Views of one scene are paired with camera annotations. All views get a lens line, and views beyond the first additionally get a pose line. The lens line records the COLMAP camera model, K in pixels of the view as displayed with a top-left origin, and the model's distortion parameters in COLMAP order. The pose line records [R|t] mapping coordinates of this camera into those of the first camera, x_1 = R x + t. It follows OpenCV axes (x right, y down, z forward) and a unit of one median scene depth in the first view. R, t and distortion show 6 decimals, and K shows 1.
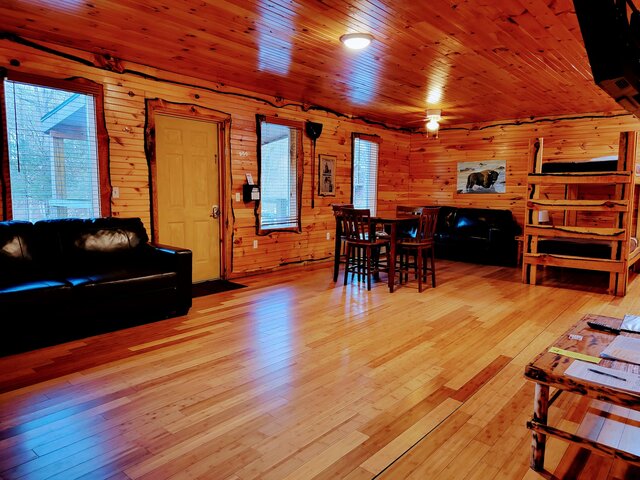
lens RADIAL K [[446.2, 0, 325.7], [0, 446.2, 237.1], [0, 0, 1]] dist [0.067733, -0.036116]
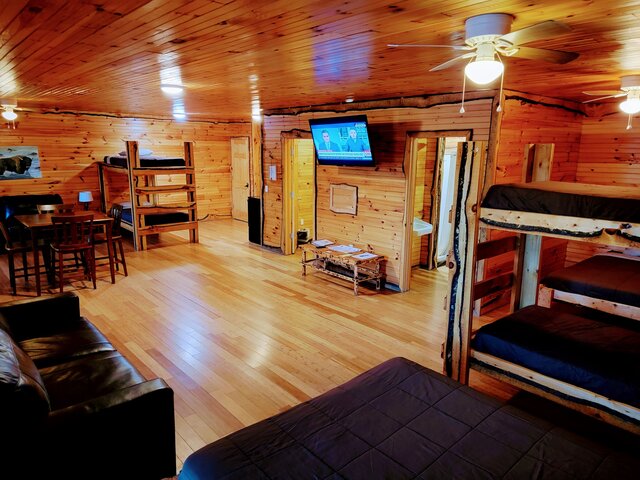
lens RADIAL K [[446.2, 0, 324.0], [0, 446.2, 237.3], [0, 0, 1]] dist [0.067733, -0.036116]
pose [[0.155659, -0.209032, 0.965441, -0.820480], [0.097253, 0.975849, 0.195605, -0.156420], [-0.983012, 0.063444, 0.172228, 0.257779]]
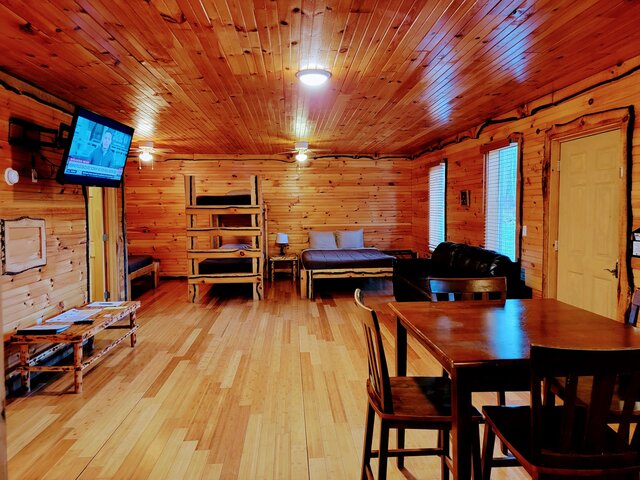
lens RADIAL K [[446.2, 0, 322.4], [0, 446.2, 236.9], [0, 0, 1]] dist [0.067733, -0.036116]
pose [[-0.724212, 0.035834, -0.688646, 0.493241], [-0.077733, 0.988041, 0.133161, -0.155972], [0.685183, 0.149967, -0.712765, 1.187857]]
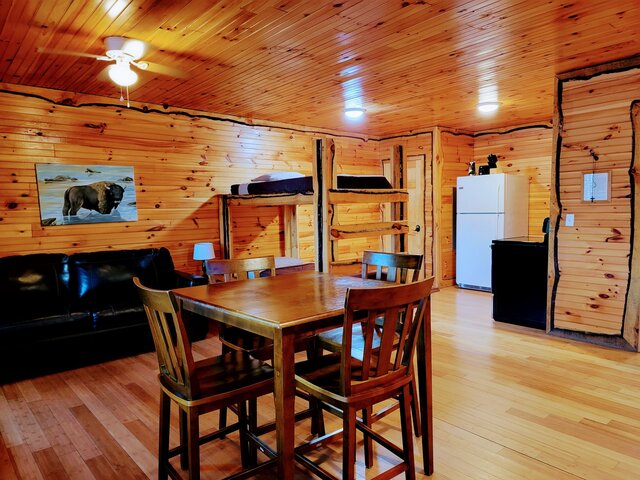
lens RADIAL K [[446.2, 0, 324.5], [0, 446.2, 237.8], [0, 0, 1]] dist [0.067733, -0.036116]
pose [[0.162273, -0.083656, 0.983193, -0.237291], [0.131976, 0.989287, 0.062393, -0.117357], [-0.977880, 0.119634, 0.171575, 0.956348]]
